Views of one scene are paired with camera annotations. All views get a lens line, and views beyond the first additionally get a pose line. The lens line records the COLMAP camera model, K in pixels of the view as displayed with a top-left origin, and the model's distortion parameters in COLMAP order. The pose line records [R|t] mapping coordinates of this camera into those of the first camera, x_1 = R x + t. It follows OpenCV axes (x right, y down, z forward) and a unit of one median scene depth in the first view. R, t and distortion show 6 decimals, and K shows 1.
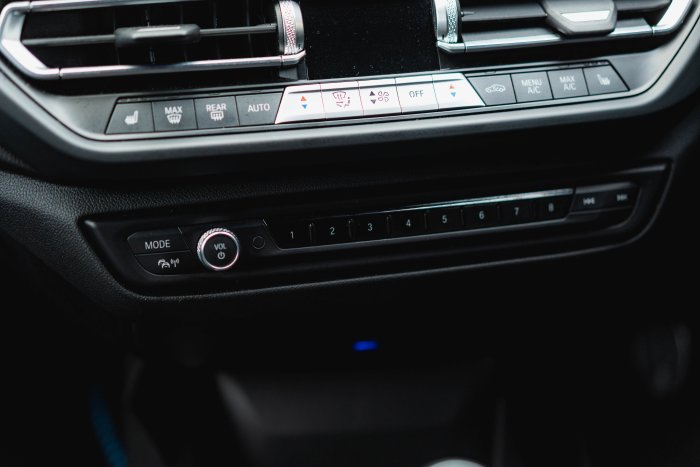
lens RADIAL K [[1129.3, 0, 347.9], [0, 1129.3, 232.5], [0, 0, 1]] dist [0.055118, 0.000000]
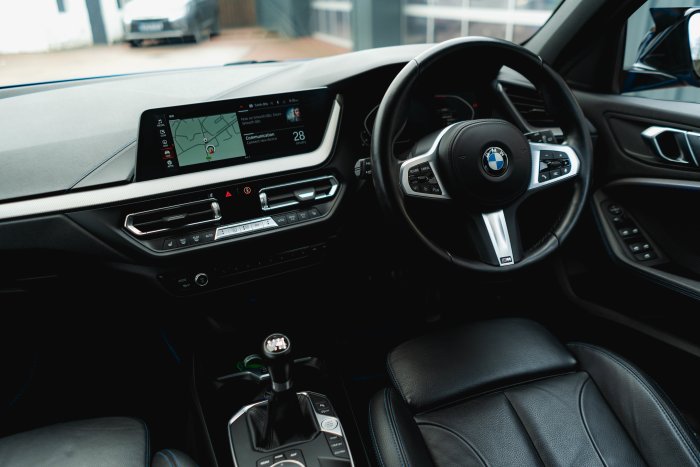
lens RADIAL K [[555.6, 0, 355.6], [0, 555.6, 234.1], [0, 0, 1]] dist [0.009200, 0.002854]
pose [[0.986432, -0.139415, 0.086692, 0.201282], [0.146194, 0.986217, -0.077483, 0.073728], [-0.074695, 0.089105, 0.993217, -0.643140]]
